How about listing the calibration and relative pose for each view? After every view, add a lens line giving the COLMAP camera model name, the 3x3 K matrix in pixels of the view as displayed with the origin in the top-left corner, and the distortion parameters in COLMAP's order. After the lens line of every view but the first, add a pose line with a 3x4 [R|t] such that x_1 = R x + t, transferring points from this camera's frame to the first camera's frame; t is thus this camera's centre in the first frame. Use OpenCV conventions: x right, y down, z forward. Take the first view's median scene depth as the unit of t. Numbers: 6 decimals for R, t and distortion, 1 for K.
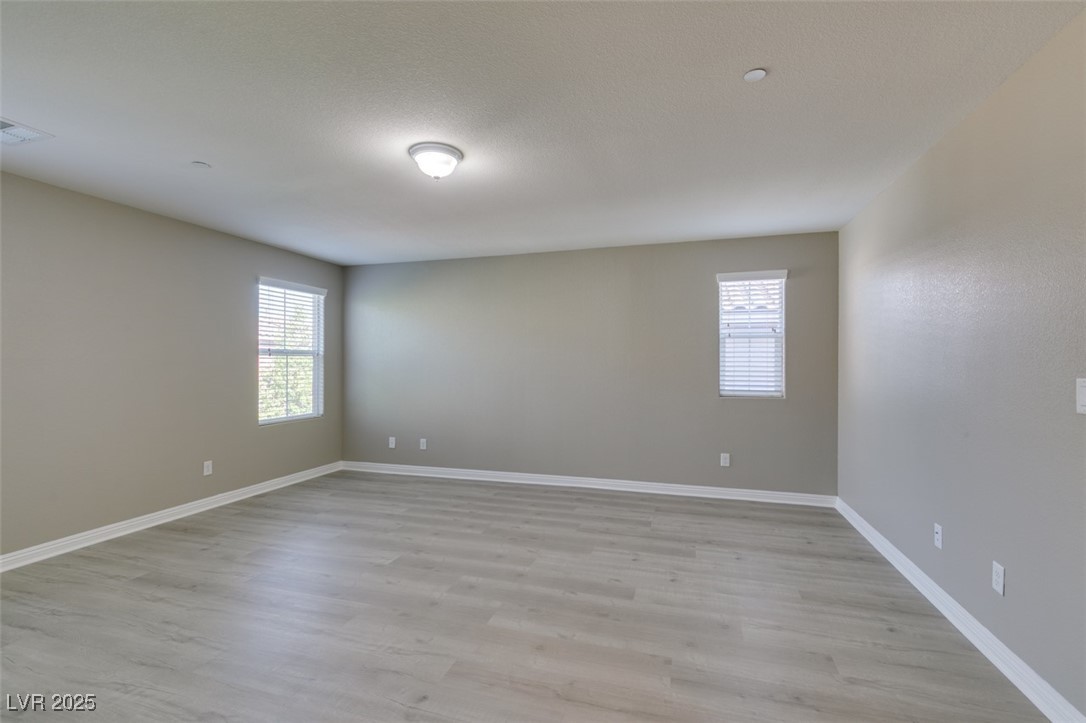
lens RADIAL K [[485.7, 0, 543.8], [0, 485.7, 362.6], [0, 0, 1]] dist [0.005200, -0.001433]
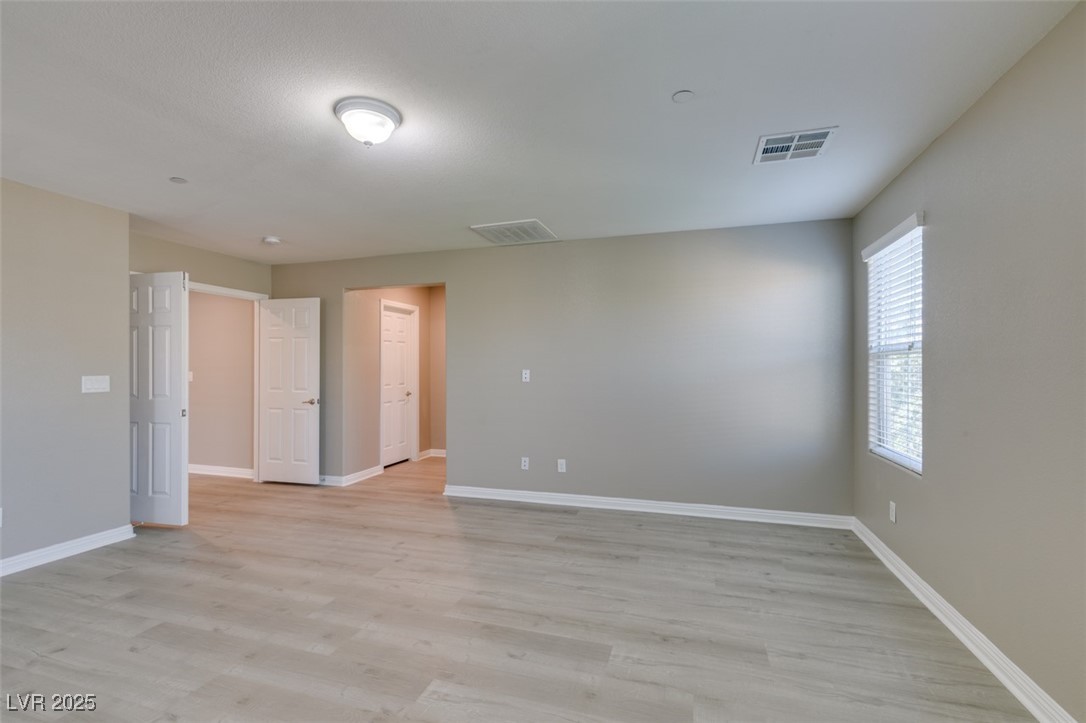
lens RADIAL K [[485.7, 0, 549.6], [0, 485.7, 365.2], [0, 0, 1]] dist [0.005200, -0.001433]
pose [[-0.999989, 0.004306, -0.001772, -0.350103], [0.004320, 0.999960, -0.007813, 0.002220], [0.001739, -0.007820, -0.999968, 1.214564]]
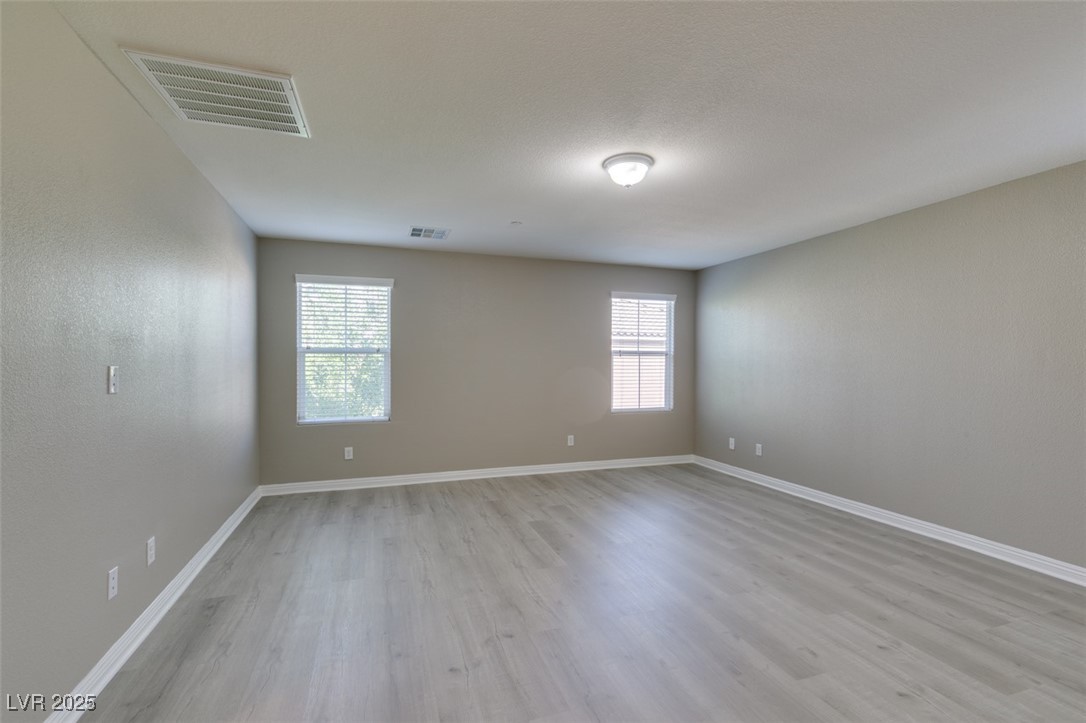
lens RADIAL K [[485.7, 0, 540.2], [0, 485.7, 363.0], [0, 0, 1]] dist [0.005200, -0.001433]
pose [[0.591042, 0.003443, -0.806634, 0.344092], [-0.002726, 0.999994, 0.002271, 0.000667], [0.806636, 0.000857, 0.591047, 0.149464]]
